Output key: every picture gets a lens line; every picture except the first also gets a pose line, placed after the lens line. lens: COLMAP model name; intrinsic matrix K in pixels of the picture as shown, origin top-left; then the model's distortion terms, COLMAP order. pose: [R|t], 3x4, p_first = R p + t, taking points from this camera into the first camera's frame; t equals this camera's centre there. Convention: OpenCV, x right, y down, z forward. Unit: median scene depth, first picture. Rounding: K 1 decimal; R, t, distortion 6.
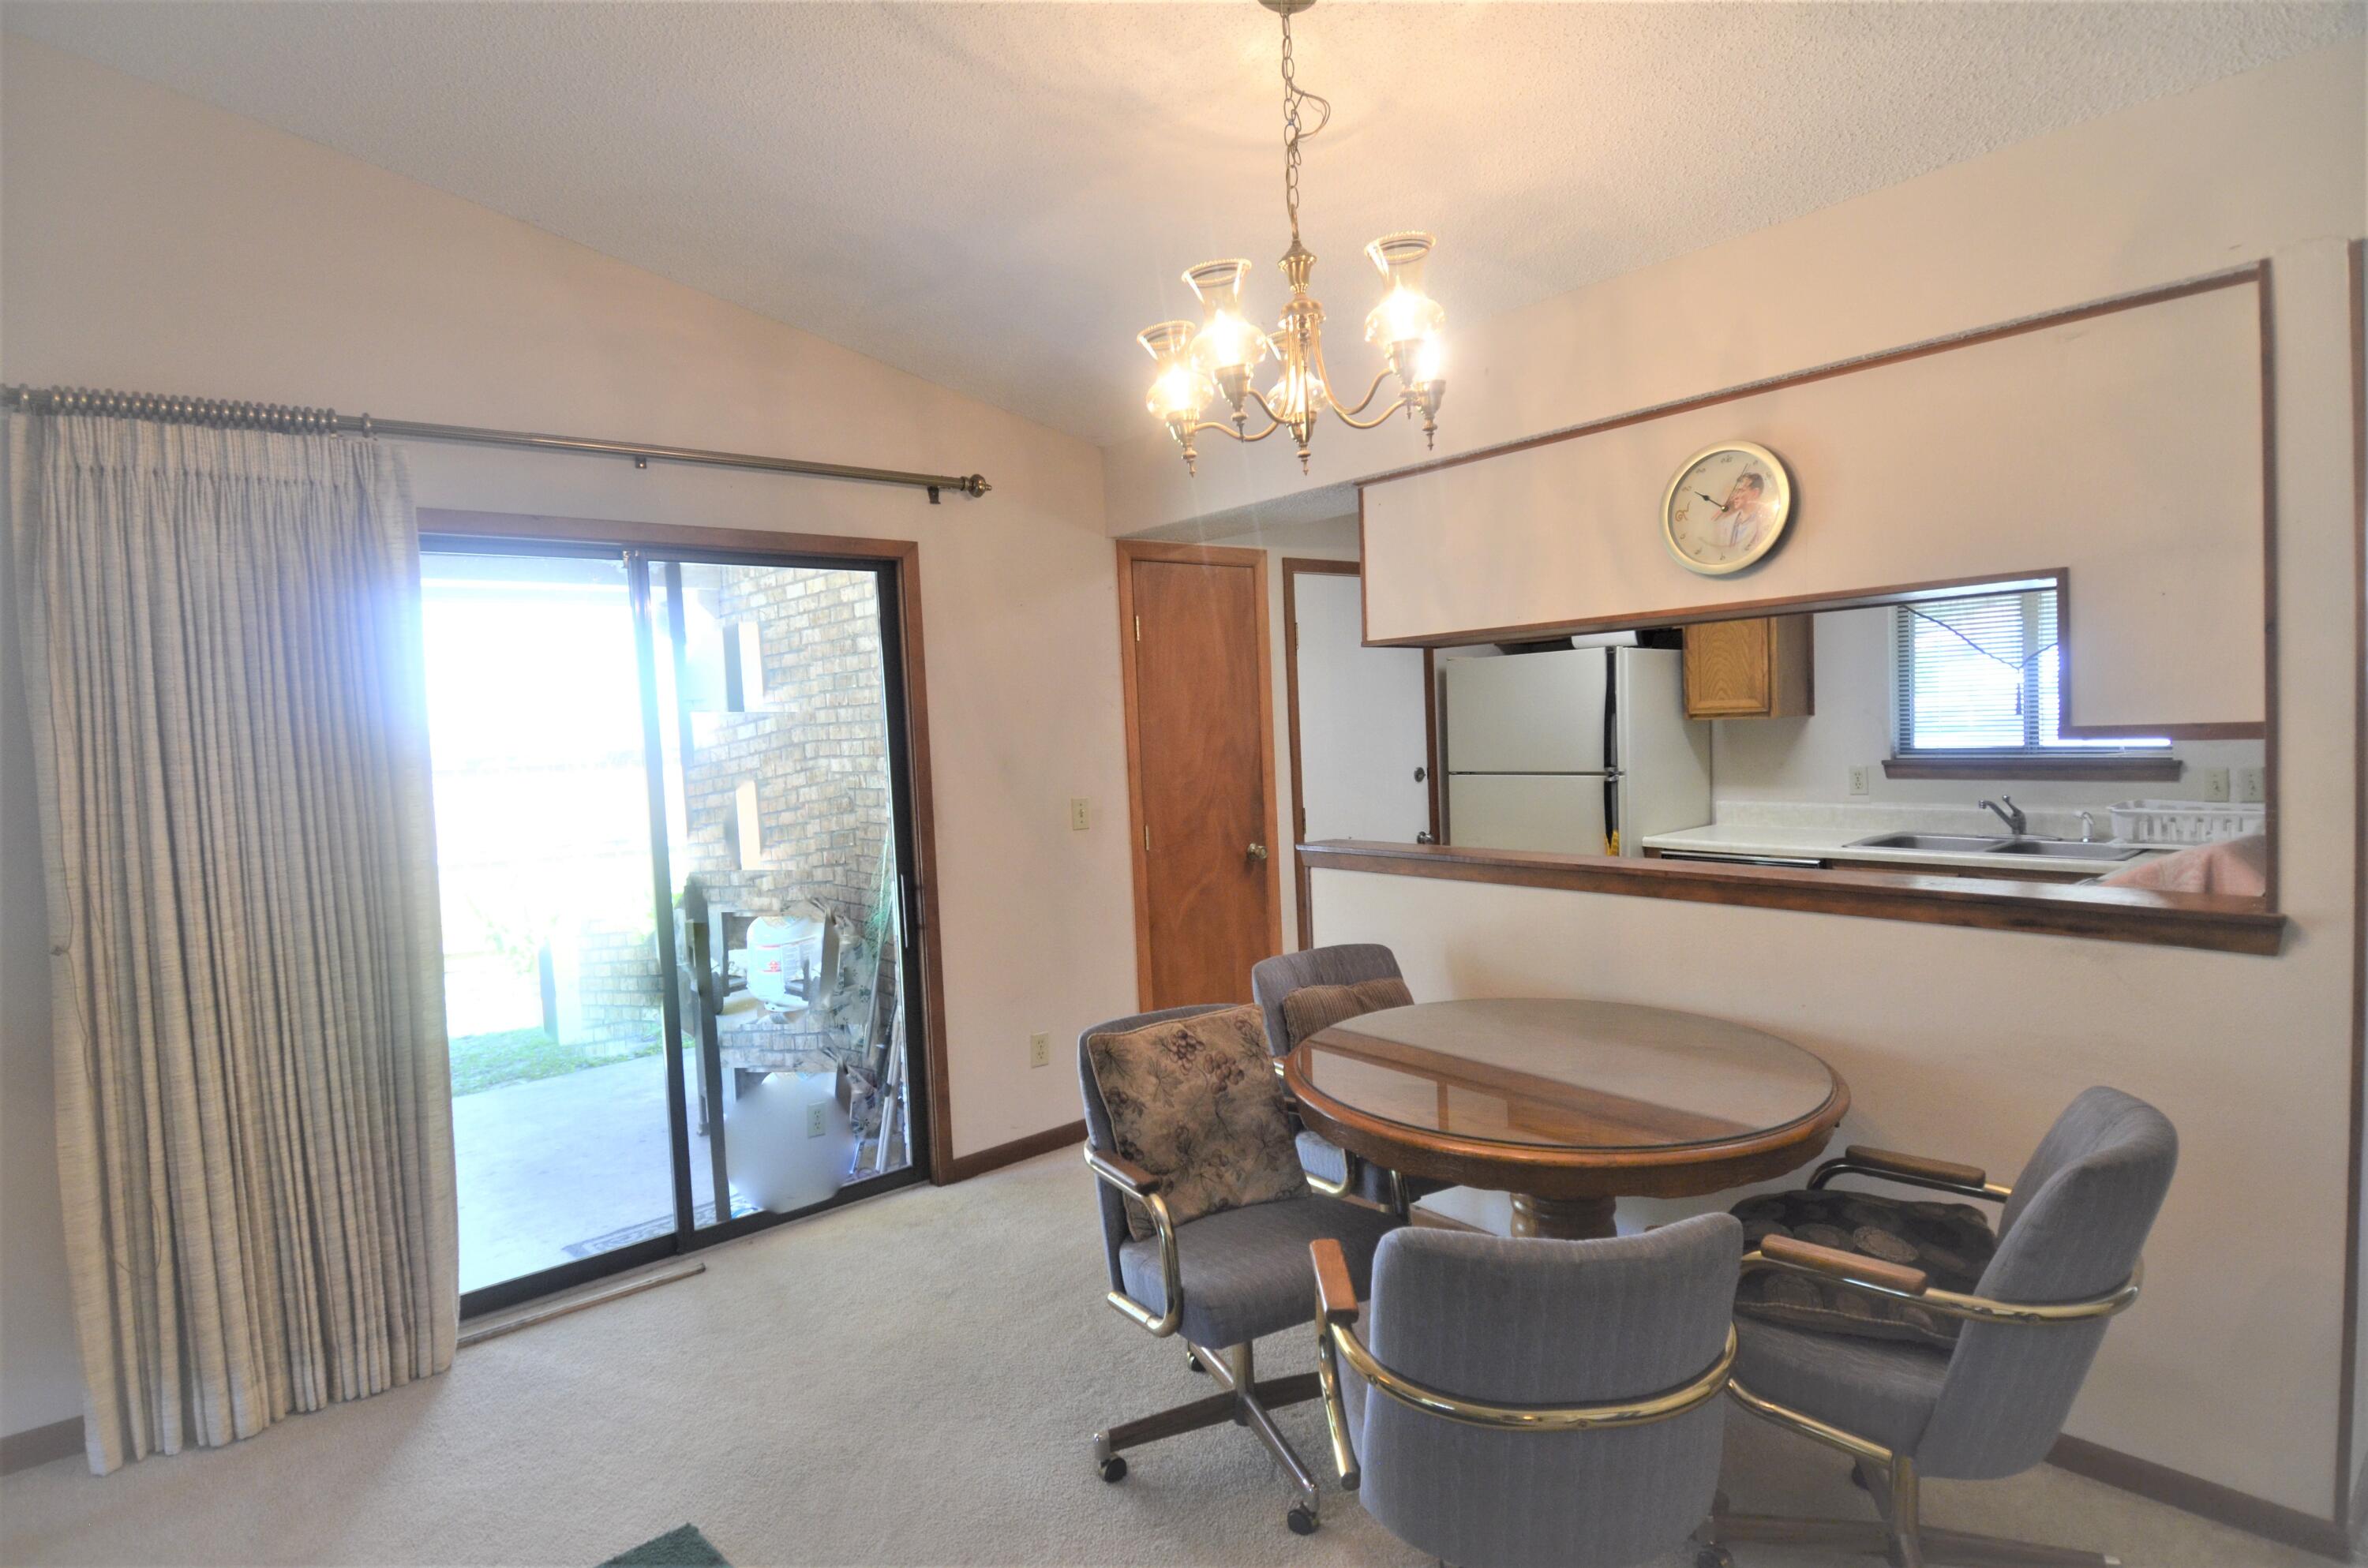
lens RADIAL K [[1217.8, 0, 1184.0], [0, 1217.8, 784.0], [0, 0, 1]] dist [0.025415, -0.036497]
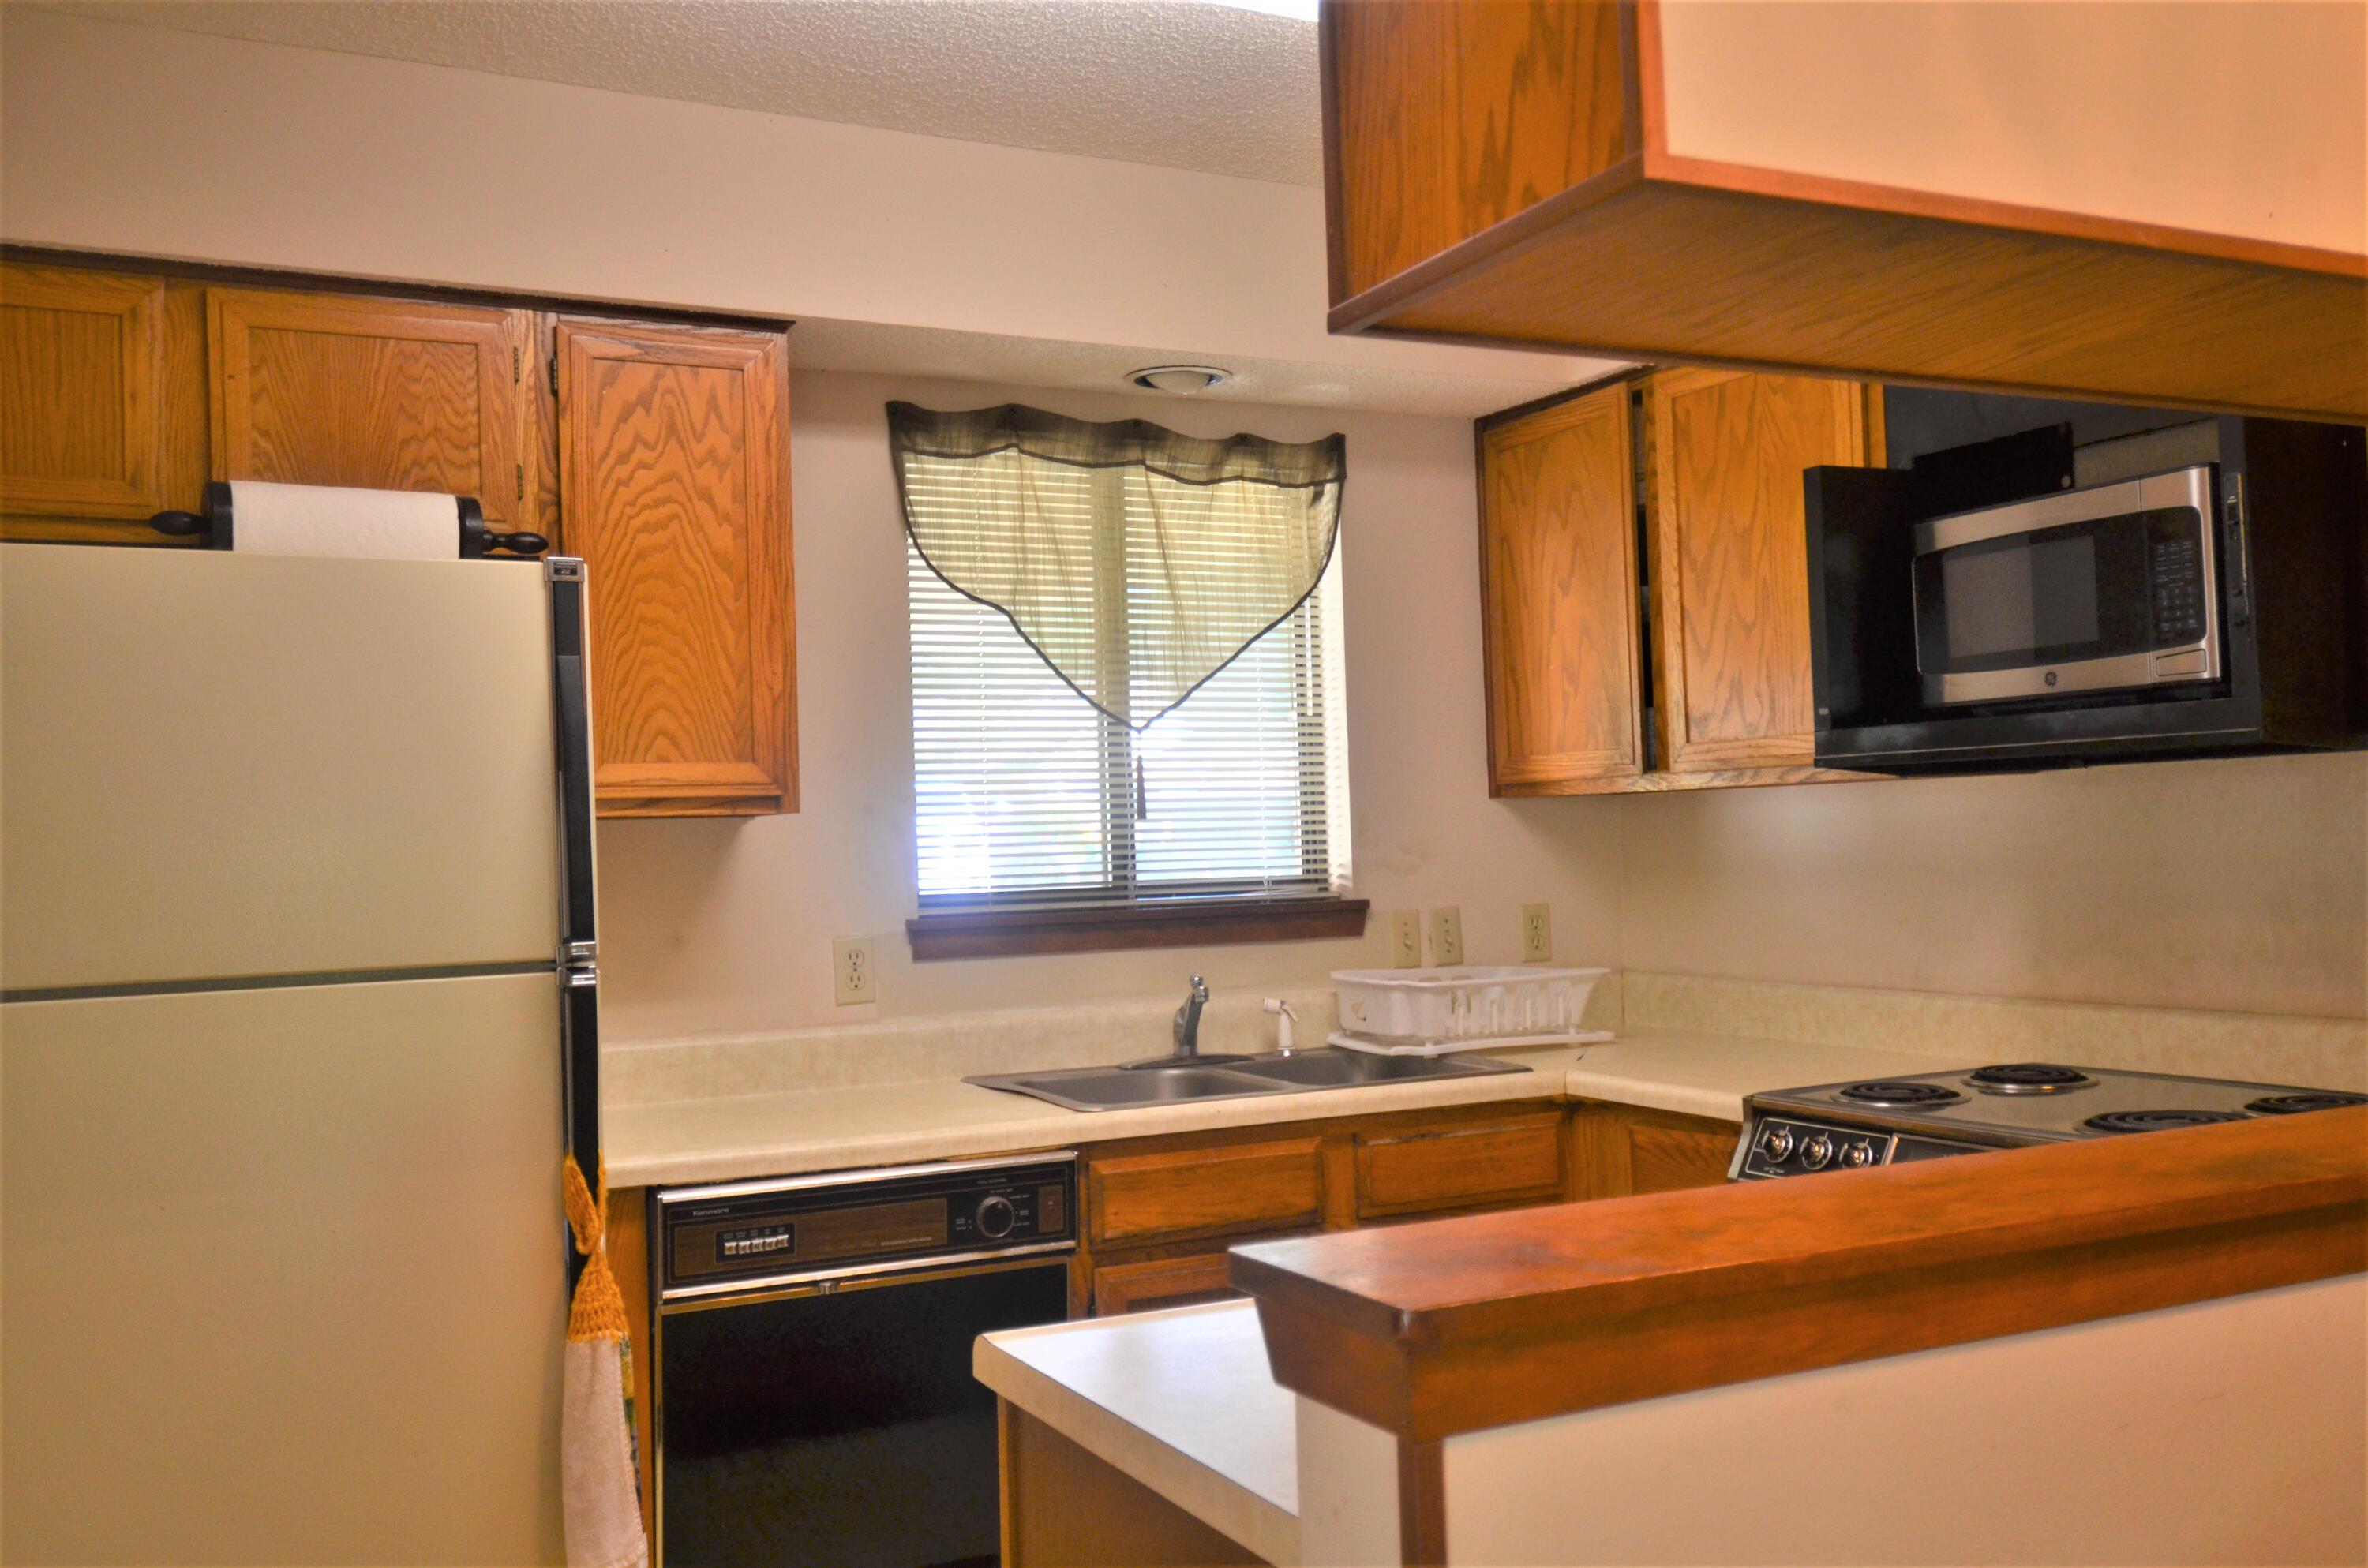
lens RADIAL K [[2079.2, 0, 1184.0], [0, 2079.2, 784.0], [0, 0, 1]] dist [-0.000515, -0.000150]
pose [[0.218188, 0.066958, 0.973607, -0.139209], [0.073222, 0.993708, -0.084750, 0.002426], [-0.973156, 0.089781, 0.211912, 0.729363]]
